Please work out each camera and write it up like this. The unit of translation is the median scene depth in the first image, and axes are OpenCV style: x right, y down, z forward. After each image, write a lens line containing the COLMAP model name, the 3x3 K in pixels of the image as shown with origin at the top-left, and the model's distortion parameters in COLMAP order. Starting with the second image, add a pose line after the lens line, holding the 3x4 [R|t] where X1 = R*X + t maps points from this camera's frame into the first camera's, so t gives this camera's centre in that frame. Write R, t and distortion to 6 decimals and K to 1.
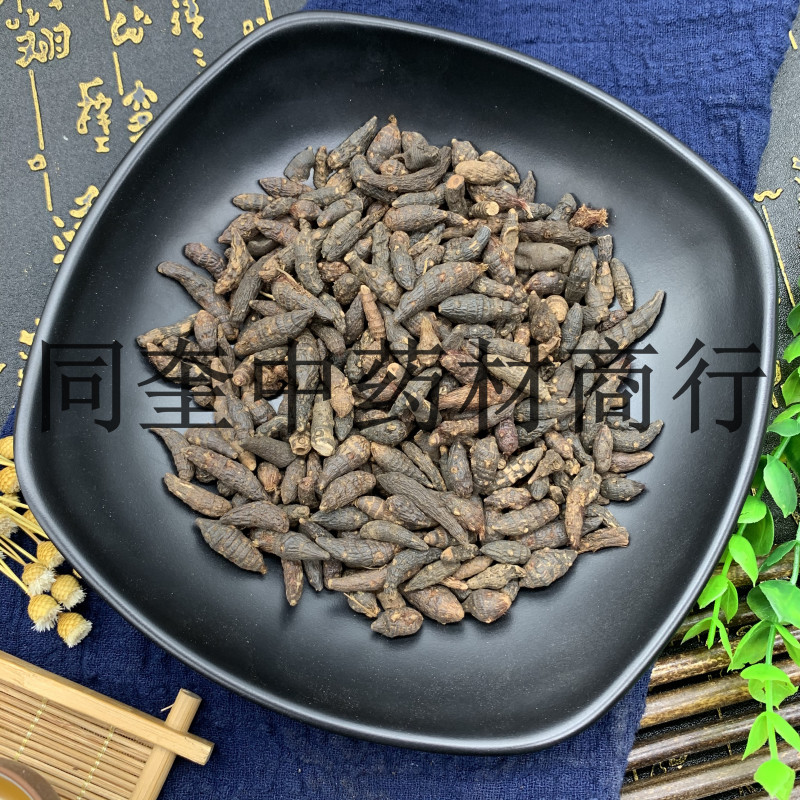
lens RADIAL K [[841.2, 0, 397.2], [0, 841.2, 377.6], [0, 0, 1]] dist [-0.043294, 0.000000]
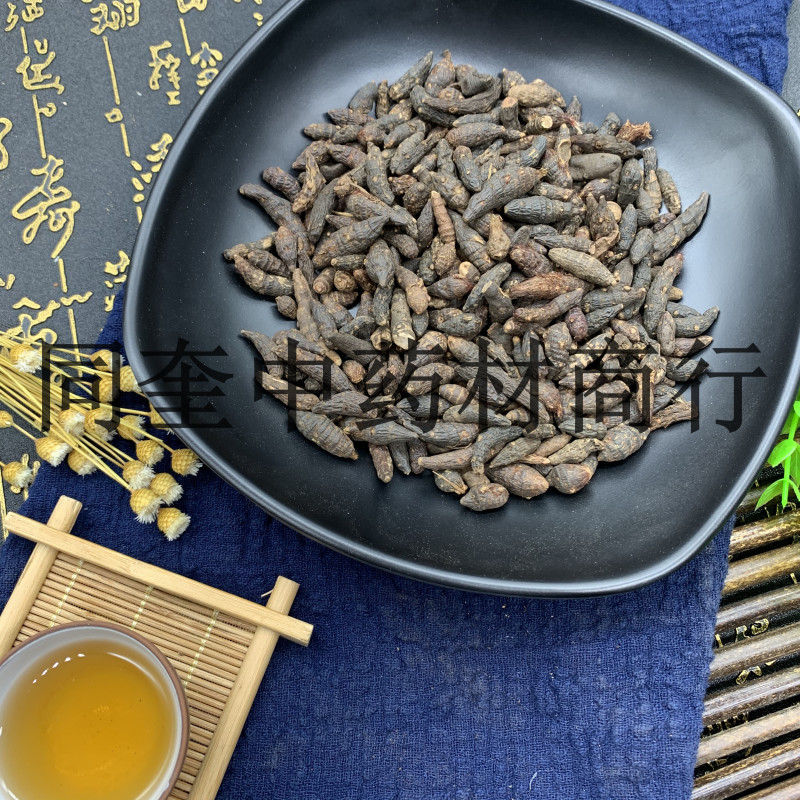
lens RADIAL K [[841.2, 0, 384.0], [0, 841.2, 382.1], [0, 0, 1]] dist [-0.043294, 0.000000]
pose [[0.998997, -0.044758, 0.001072, -0.115444], [0.044696, 0.995646, -0.081795, 0.217463], [0.002593, 0.081760, 0.996649, -0.054116]]
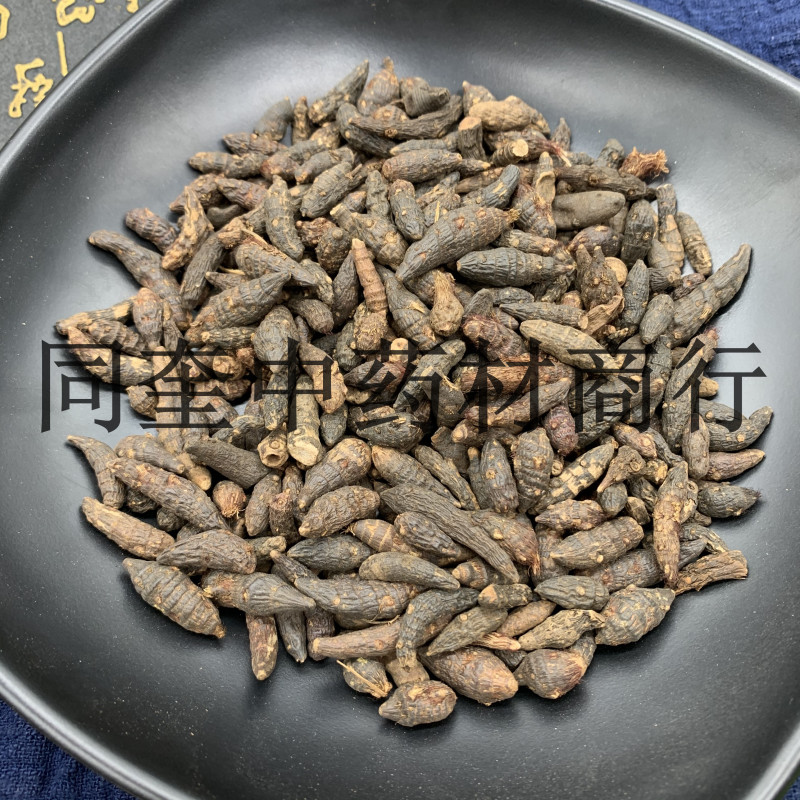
lens RADIAL K [[841.2, 0, 397.3], [0, 841.2, 386.0], [0, 0, 1]] dist [-0.043294, 0.000000]
pose [[0.999359, -0.035541, -0.004389, -0.004362], [0.034075, 0.981440, -0.188719, 0.161056], [0.011015, 0.188449, 0.982021, 0.285057]]
